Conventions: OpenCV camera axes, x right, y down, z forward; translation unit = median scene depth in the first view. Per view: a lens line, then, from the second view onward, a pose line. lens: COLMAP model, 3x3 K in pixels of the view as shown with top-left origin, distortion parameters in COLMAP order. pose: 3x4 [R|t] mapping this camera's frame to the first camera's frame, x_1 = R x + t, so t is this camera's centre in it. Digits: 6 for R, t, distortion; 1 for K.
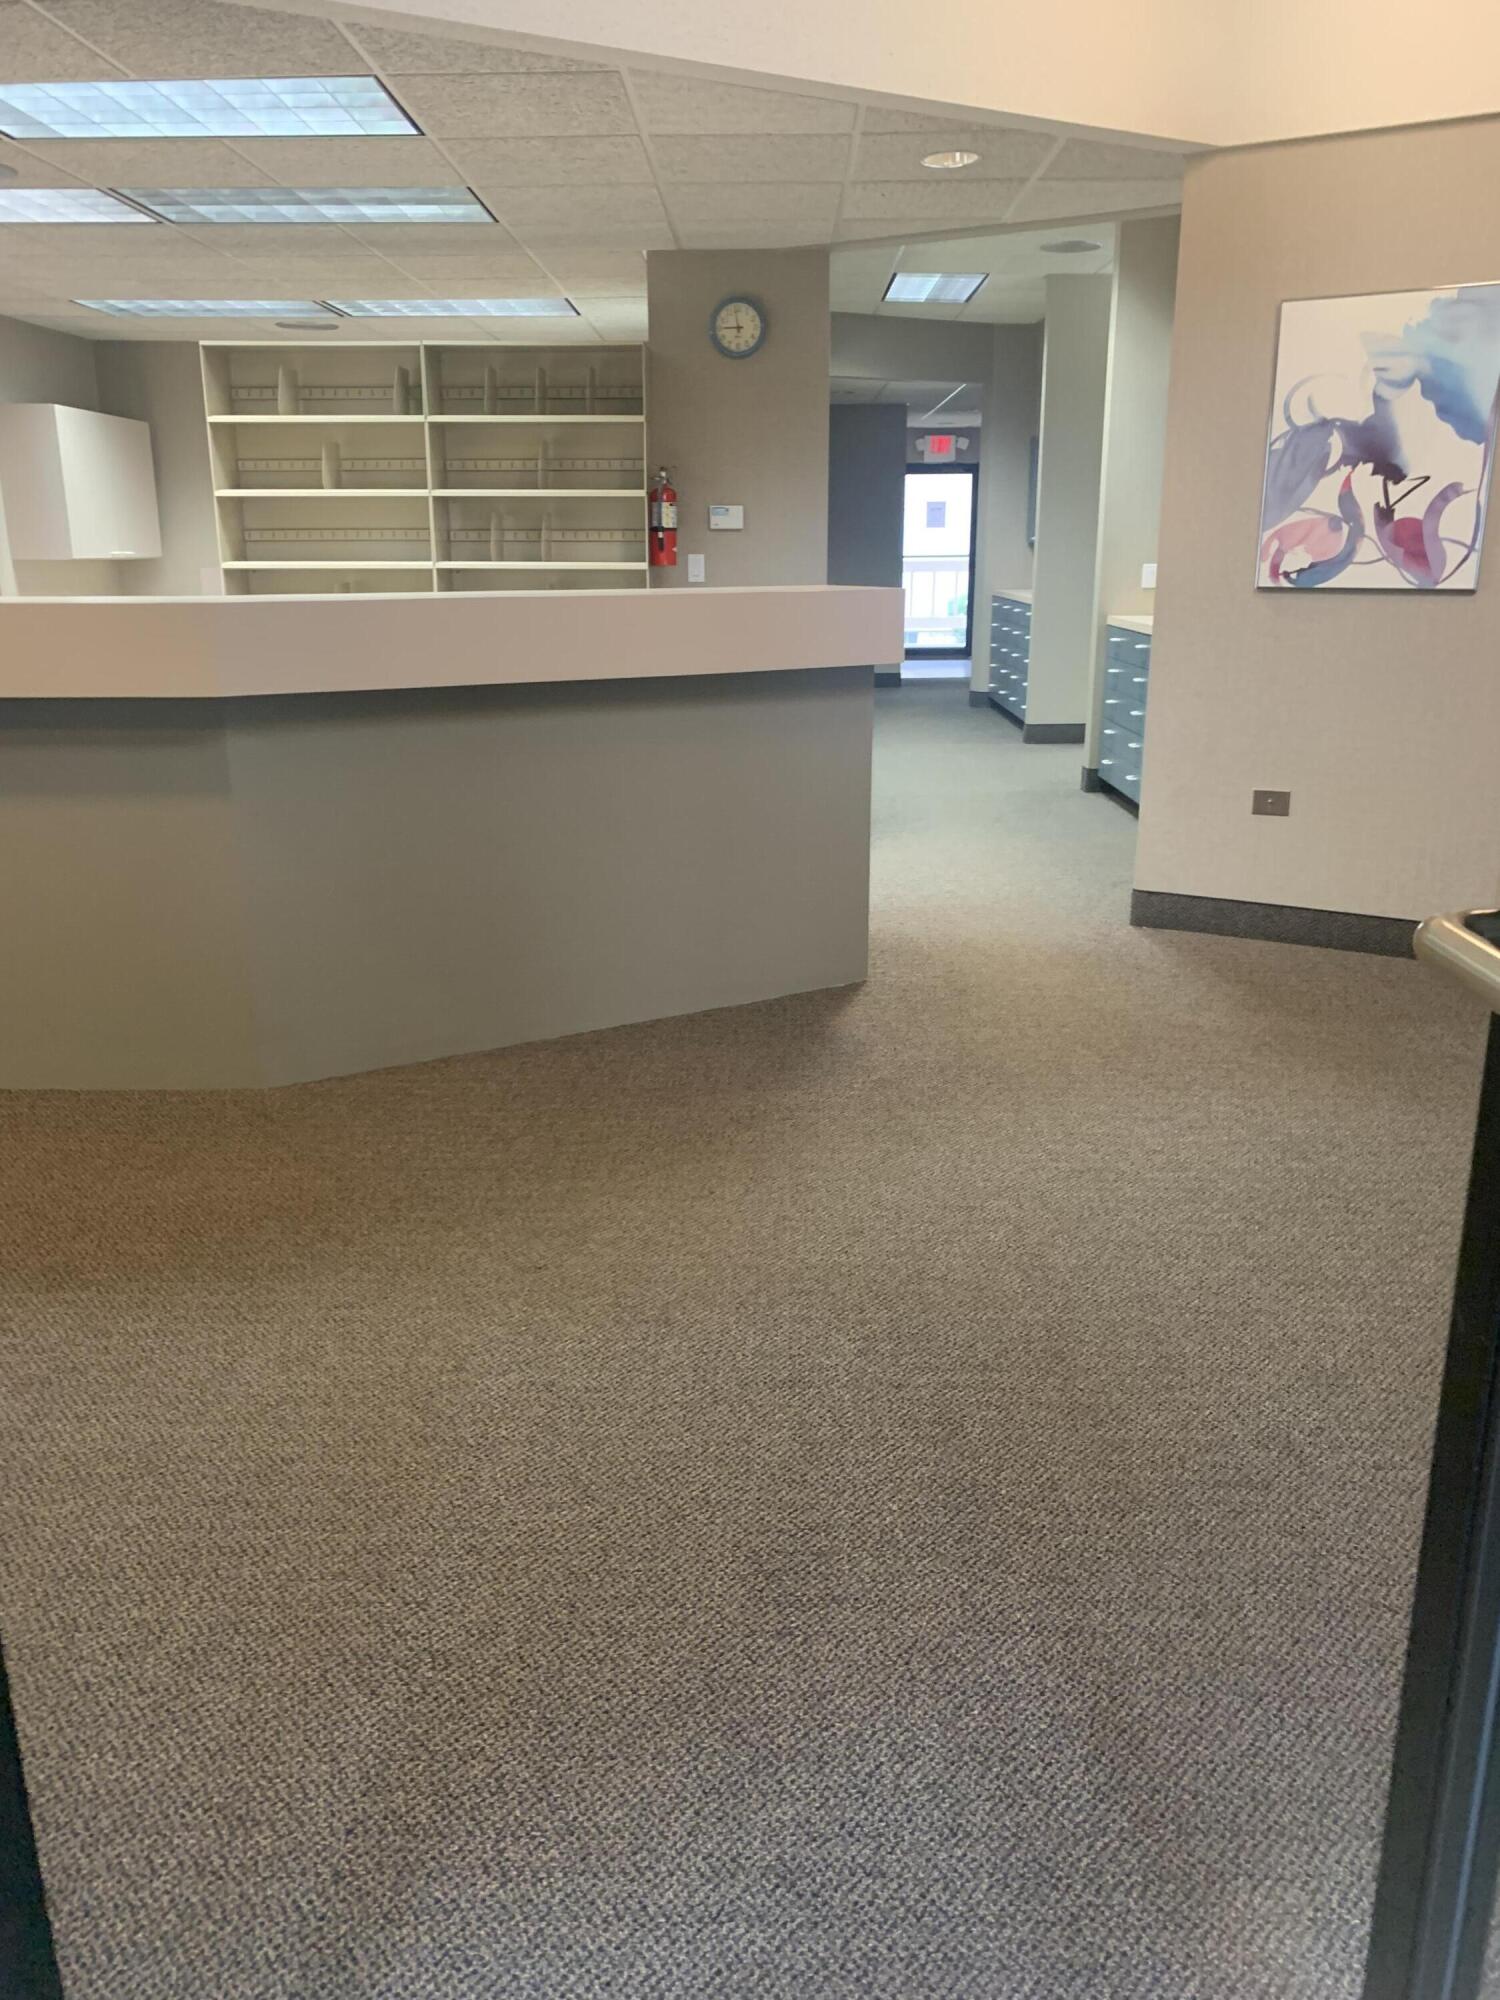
lens RADIAL K [[1554.9, 0, 746.9], [0, 1554.9, 966.9], [0, 0, 1]] dist [0.032919, -0.044078]
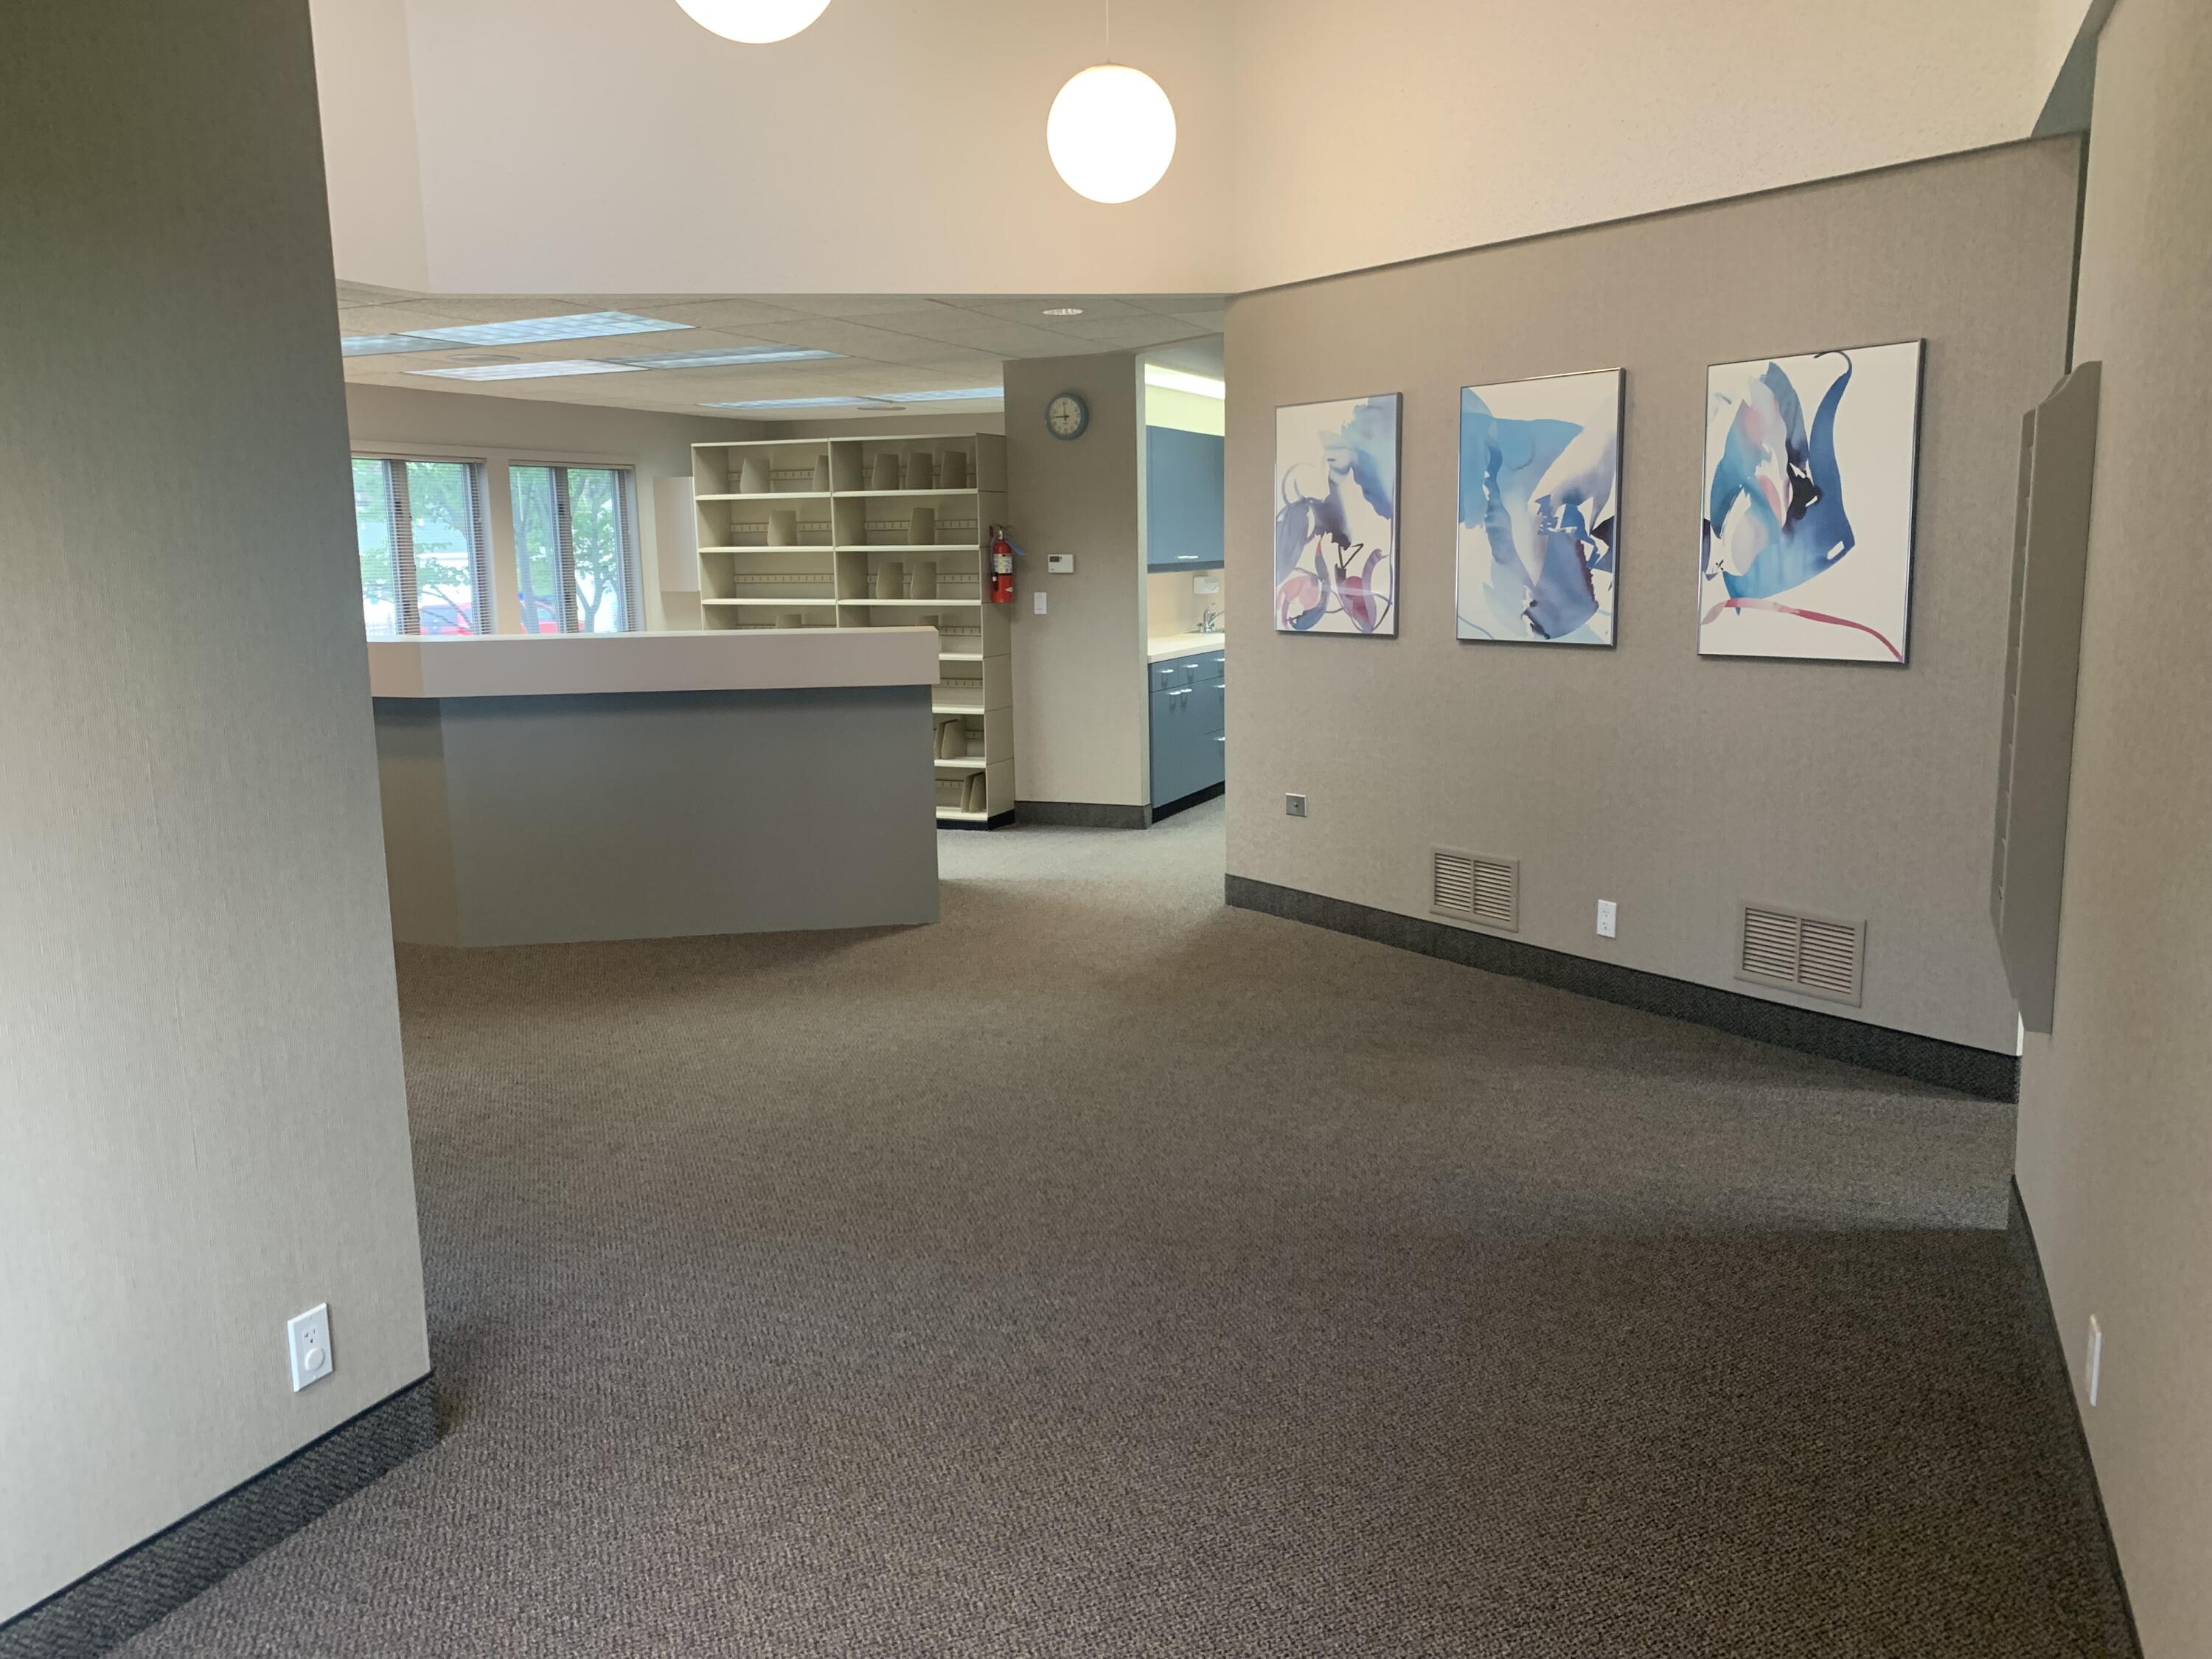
lens RADIAL K [[1681.9, 0, 1106.0], [0, 1681.9, 829.5], [0, 0, 1]] dist [0.065697, -0.071636]
pose [[0.923689, 0.052206, -0.379569, 0.724112], [-0.088708, 0.992895, -0.079310, 0.029970], [0.372731, 0.106929, 0.921758, -0.256927]]
